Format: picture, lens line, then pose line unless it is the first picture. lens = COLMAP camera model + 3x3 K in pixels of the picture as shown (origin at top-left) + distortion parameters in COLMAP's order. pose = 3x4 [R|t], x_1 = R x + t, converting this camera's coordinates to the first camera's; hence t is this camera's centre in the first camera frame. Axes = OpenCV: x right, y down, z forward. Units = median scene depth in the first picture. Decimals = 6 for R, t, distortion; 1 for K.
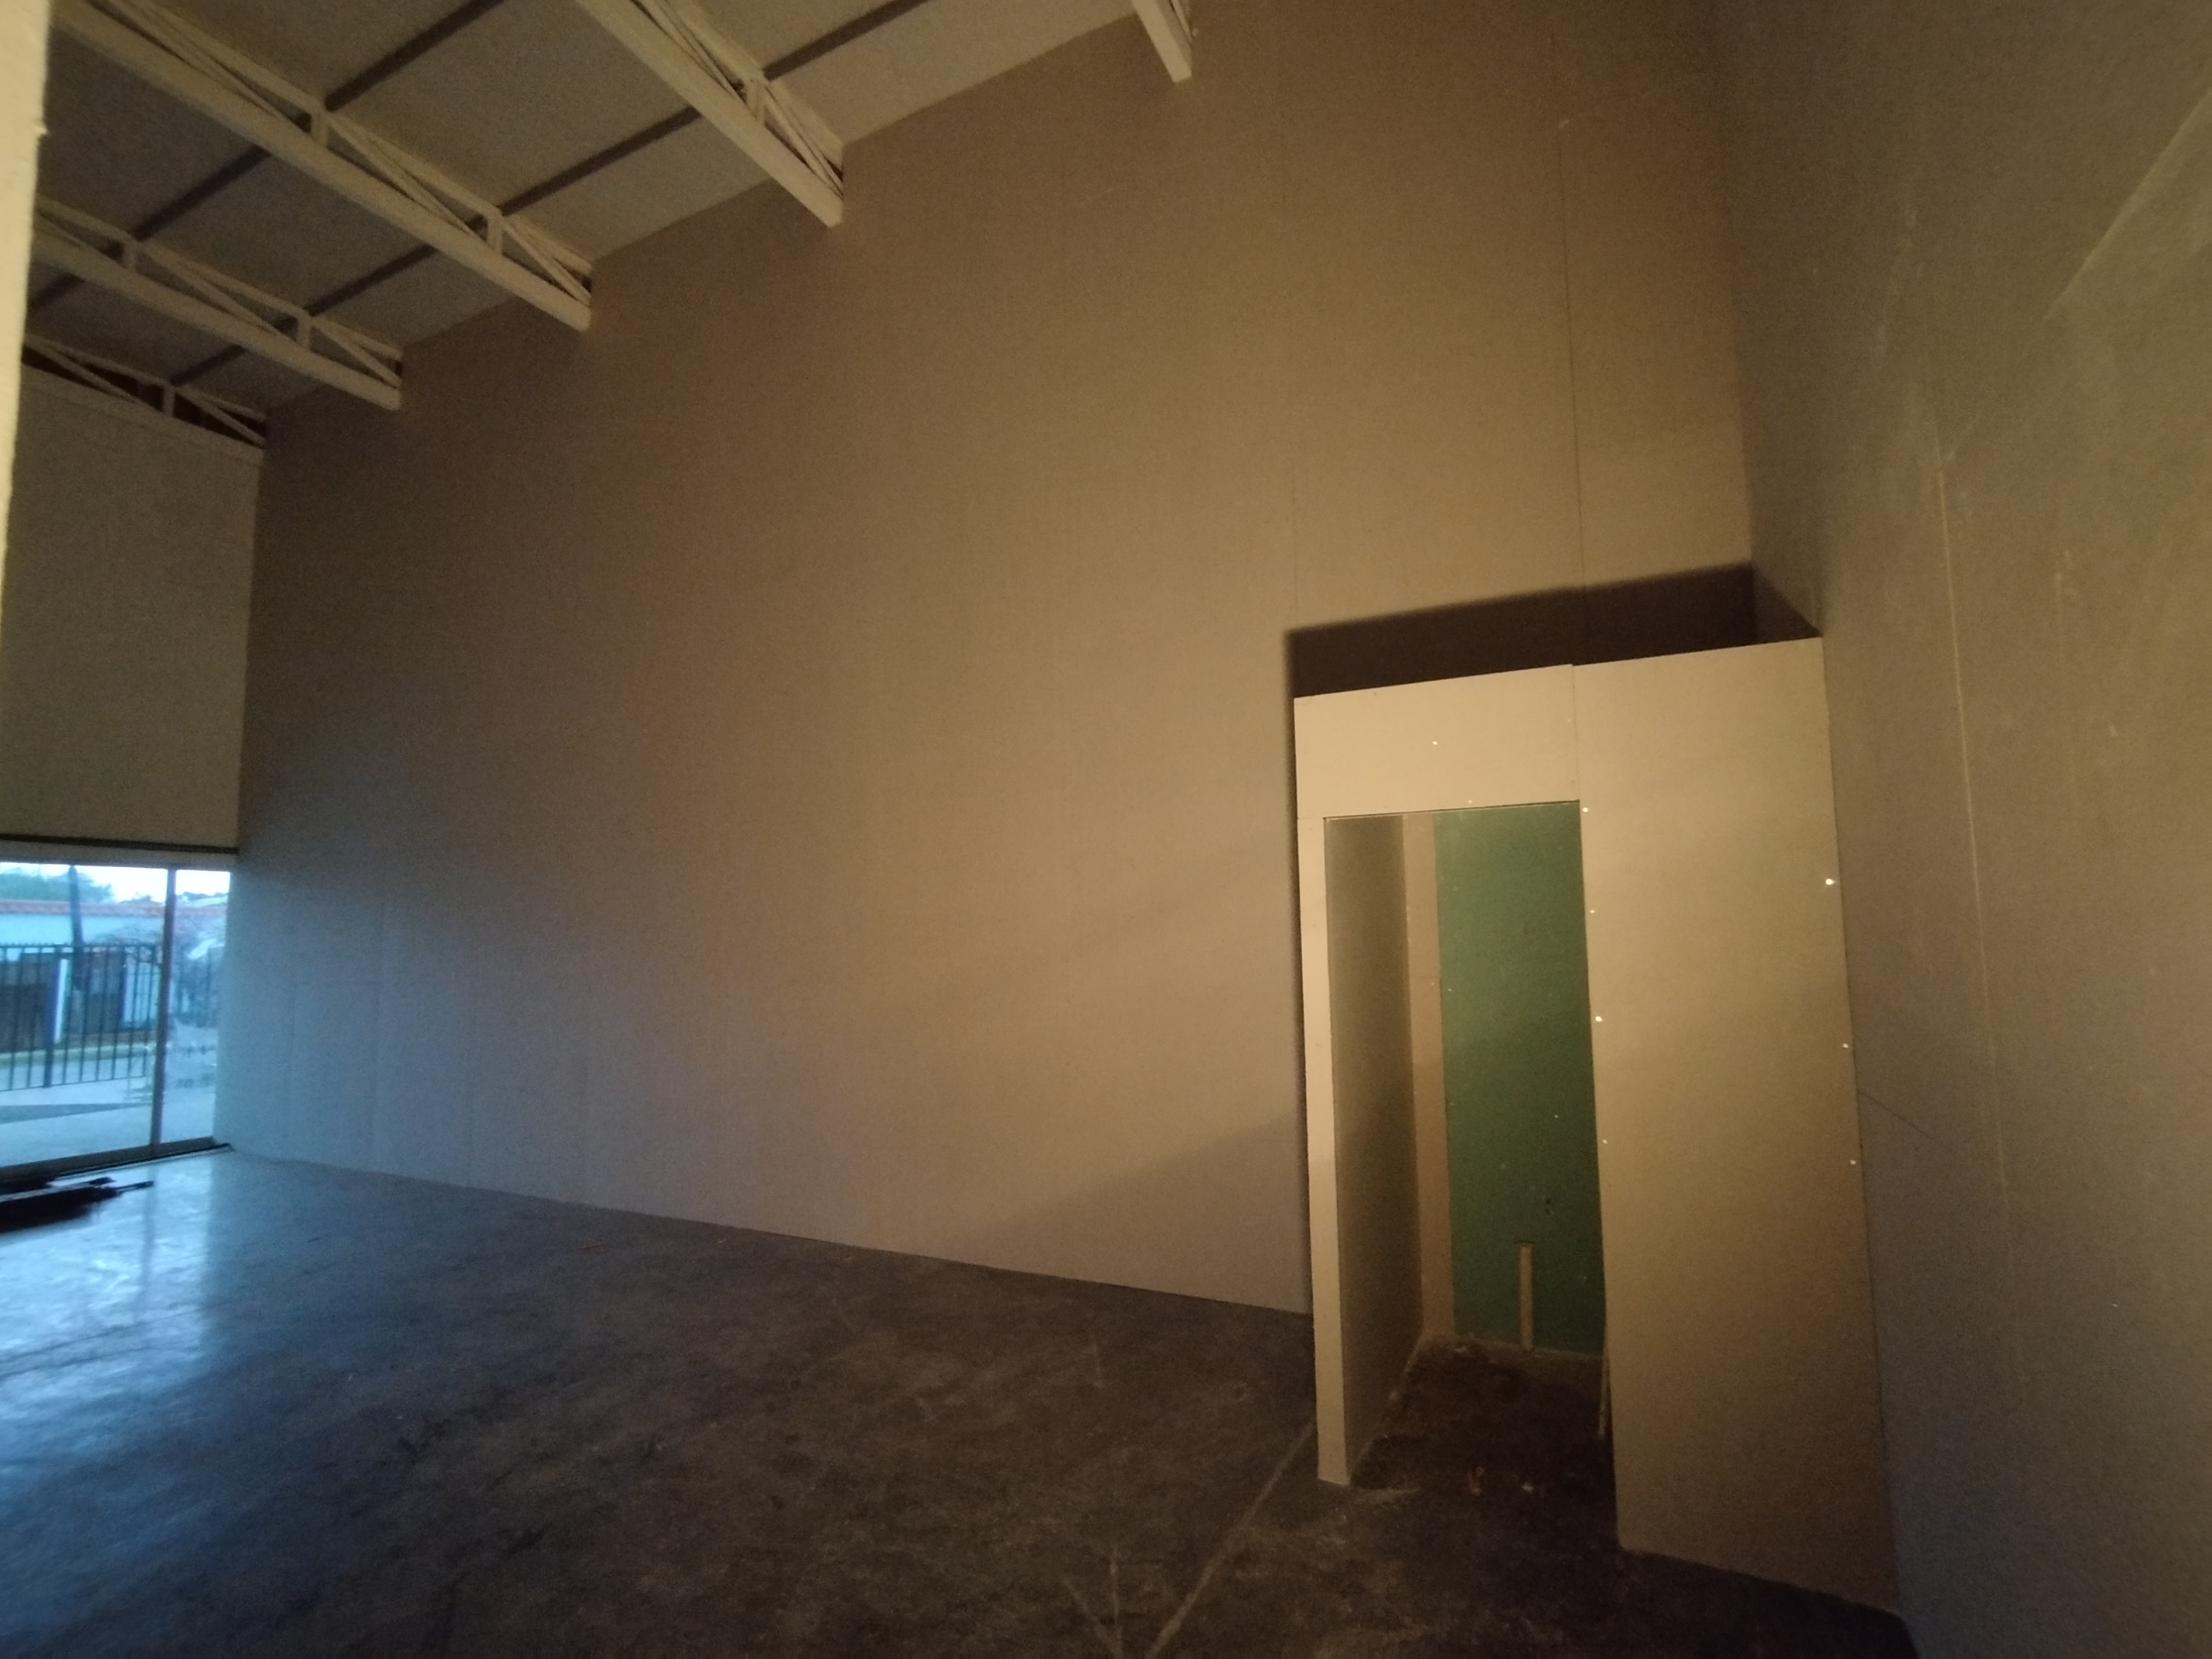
lens RADIAL K [[1012.7, 0, 1122.6], [0, 1012.7, 849.5], [0, 0, 1]] dist [-0.001211, 0.002484]
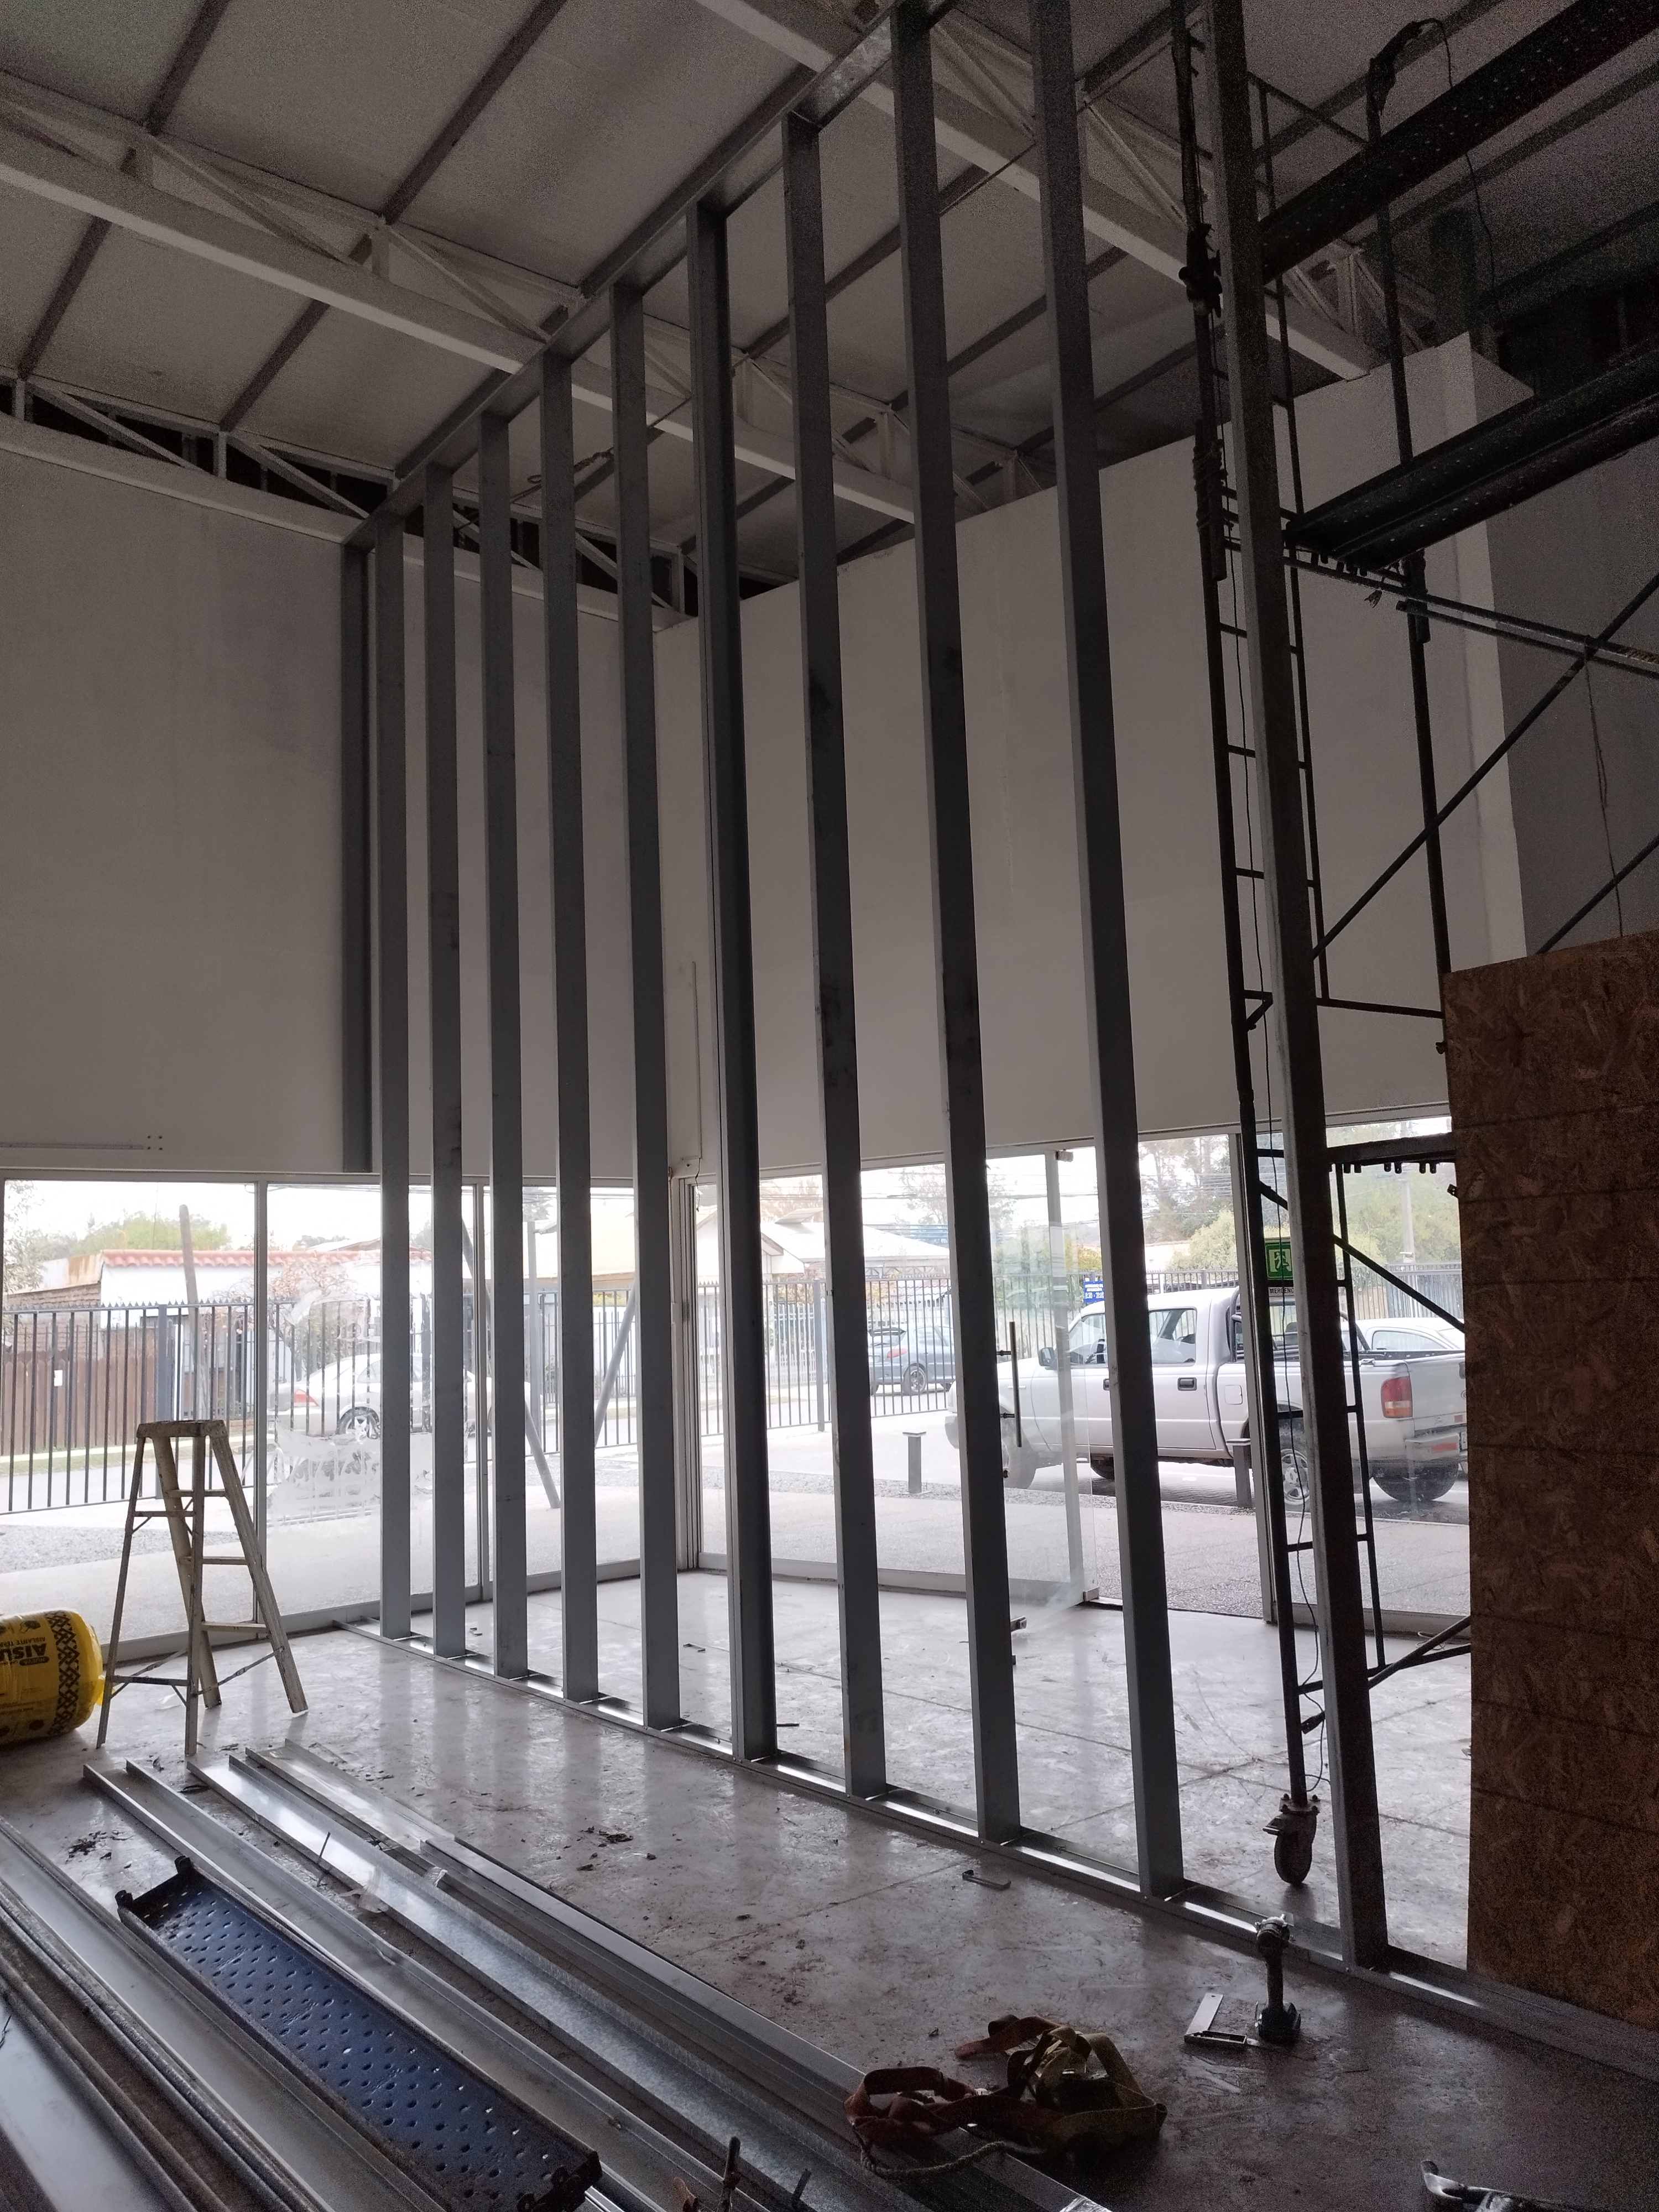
lens RADIAL K [[1583.7, 0, 821.8], [0, 1583.7, 1093.9], [0, 0, 1]] dist [0.026245, -0.018271]
pose [[0.907427, -0.065968, -0.414999, -0.200259], [0.054428, 0.997733, -0.039587, 0.018265], [0.416670, 0.013334, 0.908960, 0.241678]]
